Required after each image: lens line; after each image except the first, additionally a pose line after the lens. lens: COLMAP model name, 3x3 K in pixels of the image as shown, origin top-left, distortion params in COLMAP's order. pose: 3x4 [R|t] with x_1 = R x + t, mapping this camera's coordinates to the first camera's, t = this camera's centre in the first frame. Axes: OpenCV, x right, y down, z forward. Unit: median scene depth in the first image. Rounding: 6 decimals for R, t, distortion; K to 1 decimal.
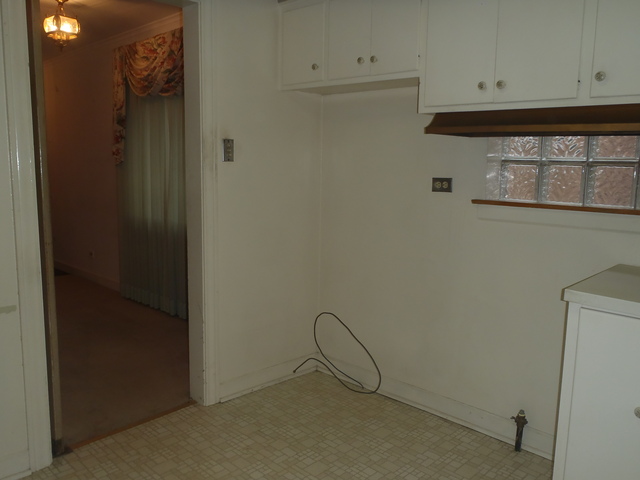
lens RADIAL K [[531.4, 0, 320.0], [0, 531.4, 240.0], [0, 0, 1]] dist [-0.007290, -0.007039]
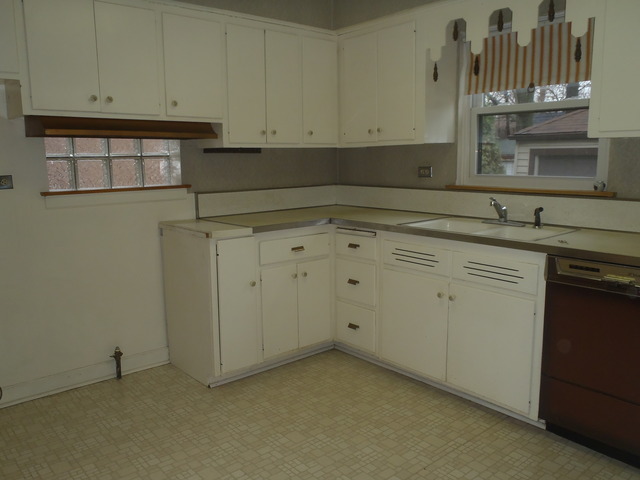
lens RADIAL K [[531.4, 0, 320.0], [0, 531.4, 240.0], [0, 0, 1]] dist [-0.007290, -0.007039]
pose [[0.095062, -0.176076, 0.979776, -0.825444], [0.157335, 0.974520, 0.159866, -0.068815], [-0.982959, 0.138955, 0.120343, 0.319483]]
